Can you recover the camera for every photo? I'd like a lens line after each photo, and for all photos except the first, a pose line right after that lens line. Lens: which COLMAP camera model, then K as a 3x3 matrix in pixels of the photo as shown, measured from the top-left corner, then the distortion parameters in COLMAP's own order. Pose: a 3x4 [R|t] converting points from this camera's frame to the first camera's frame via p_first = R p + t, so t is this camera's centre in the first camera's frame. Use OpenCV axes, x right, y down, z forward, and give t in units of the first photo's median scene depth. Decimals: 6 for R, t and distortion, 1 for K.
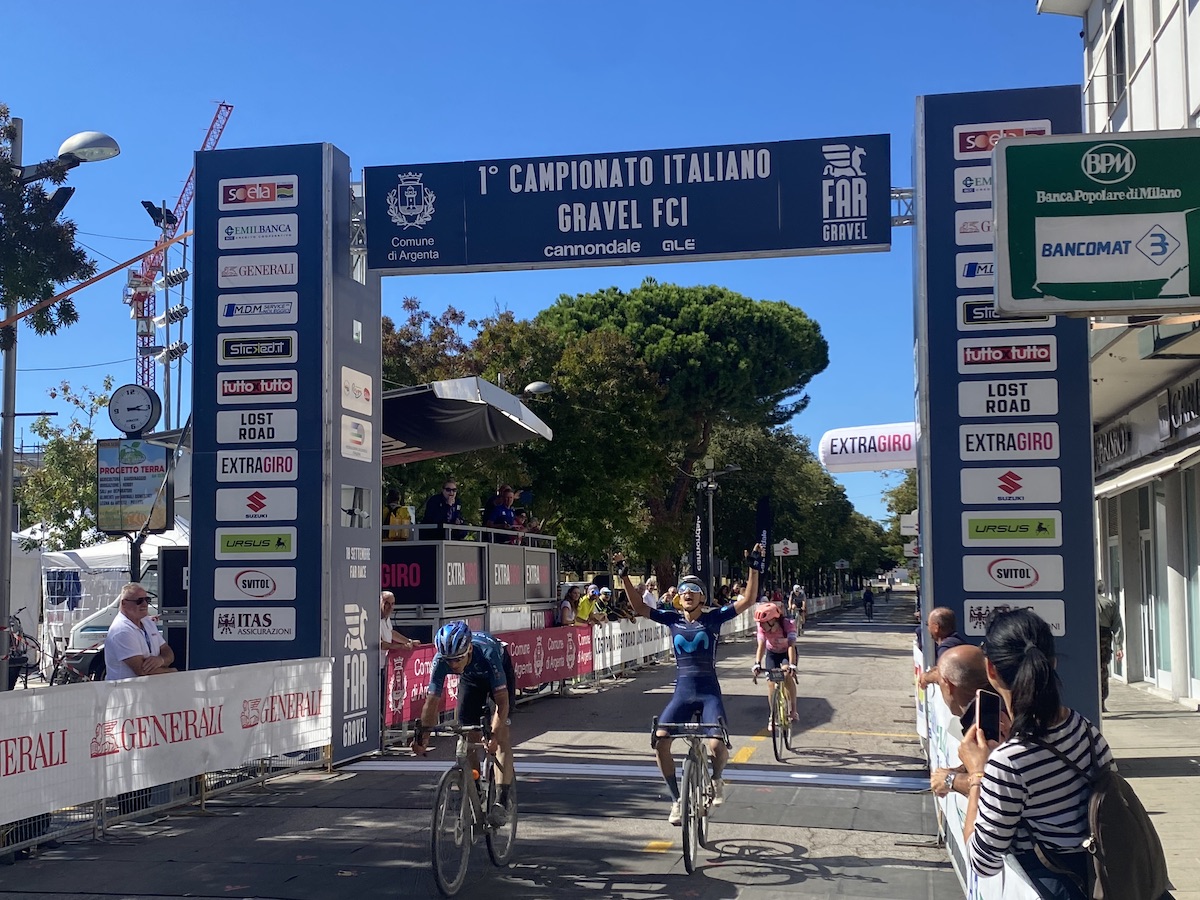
lens RADIAL K [[1464.1, 0, 595.5], [0, 1464.1, 488.8], [0, 0, 1]] dist [0.077251, -0.066761]
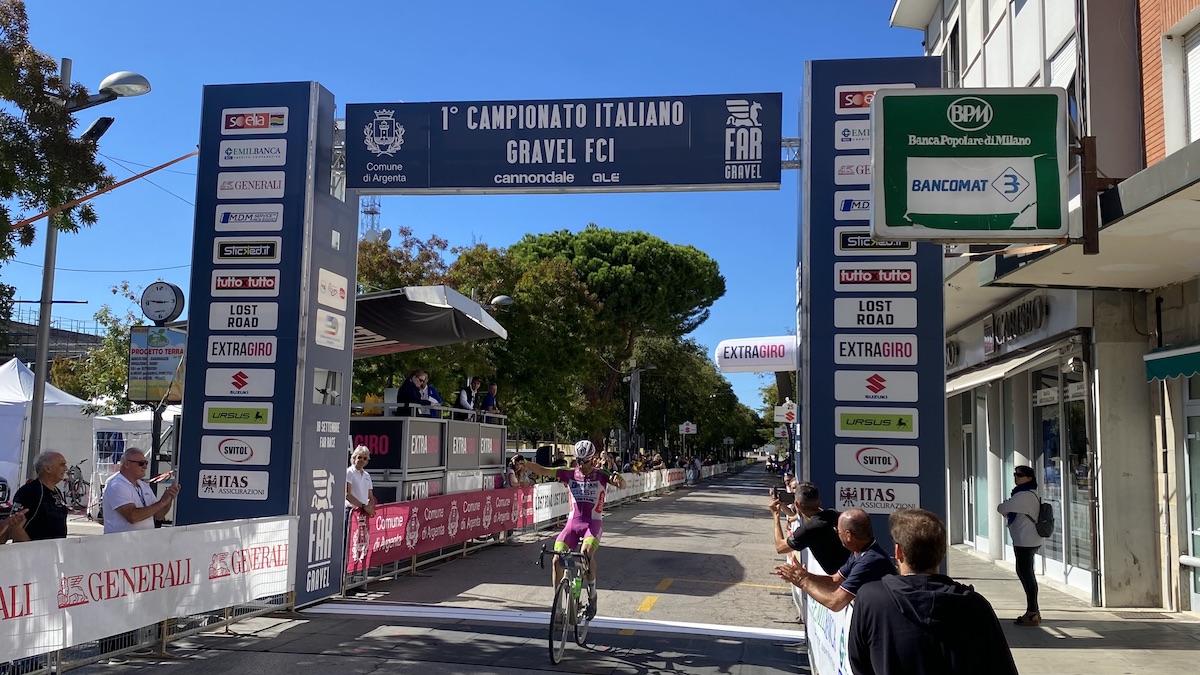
lens RADIAL K [[1069.0, 0, 600.0], [0, 1069.0, 337.5], [0, 0, 1]] dist [0.010029, 0.237618]
pose [[0.998461, 0.033015, 0.044563, 0.016700], [-0.031199, 0.998678, -0.040848, 0.000698], [-0.045853, 0.039394, 0.998171, 0.127526]]
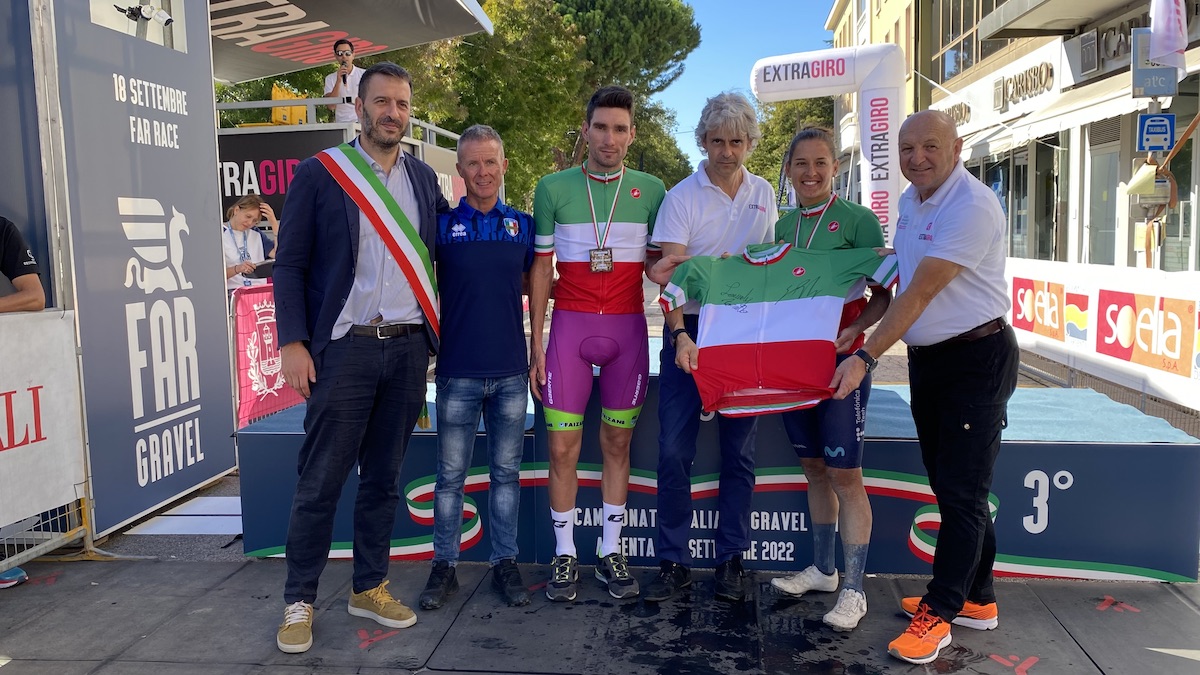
lens RADIAL K [[1011.0, 0, 600.0], [0, 1011.0, 337.5], [0, 0, 1]] dist [0.001638, -0.000020]
pose [[0.995069, -0.028529, 0.094996, -0.048297], [0.012280, 0.985809, 0.167418, 0.070646], [-0.098424, -0.165426, 0.981299, 0.655041]]
